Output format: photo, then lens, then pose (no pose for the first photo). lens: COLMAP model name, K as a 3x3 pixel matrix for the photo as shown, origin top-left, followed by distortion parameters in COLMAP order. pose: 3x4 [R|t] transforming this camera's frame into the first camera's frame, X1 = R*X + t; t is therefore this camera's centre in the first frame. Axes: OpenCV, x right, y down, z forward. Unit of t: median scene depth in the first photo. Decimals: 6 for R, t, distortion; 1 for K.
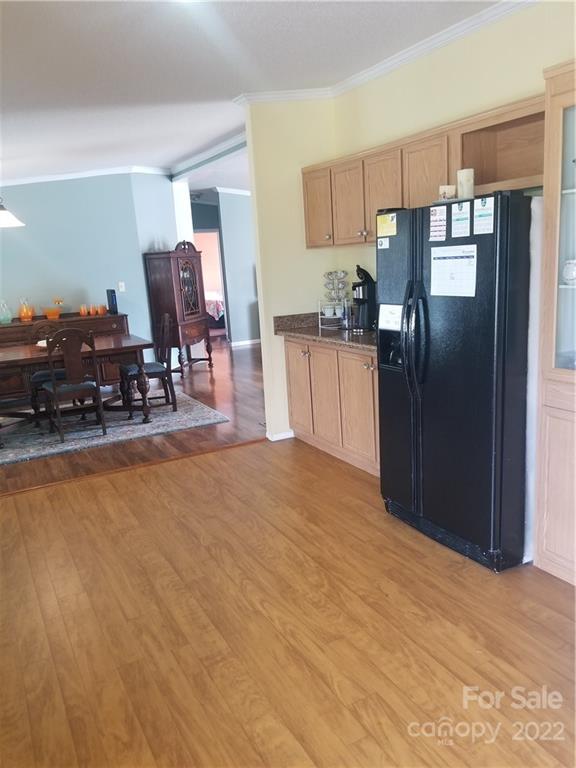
lens RADIAL K [[593.3, 0, 299.7], [0, 593.3, 382.6], [0, 0, 1]] dist [0.089895, -0.154637]
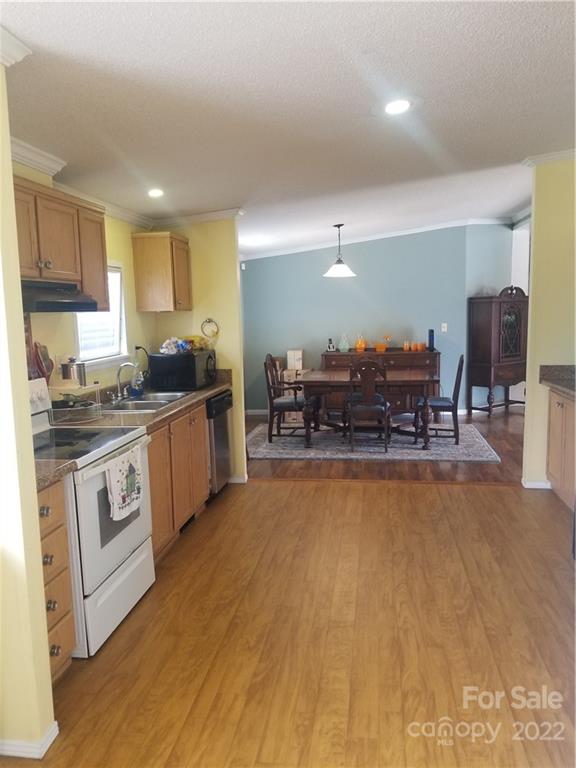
lens RADIAL K [[593.3, 0, 299.7], [0, 593.3, 382.6], [0, 0, 1]] dist [0.089895, -0.154637]
pose [[0.804809, 0.109048, -0.583430, 0.224841], [-0.143701, 0.989532, -0.013276, -0.009411], [0.575875, 0.094524, 0.812055, -0.062964]]
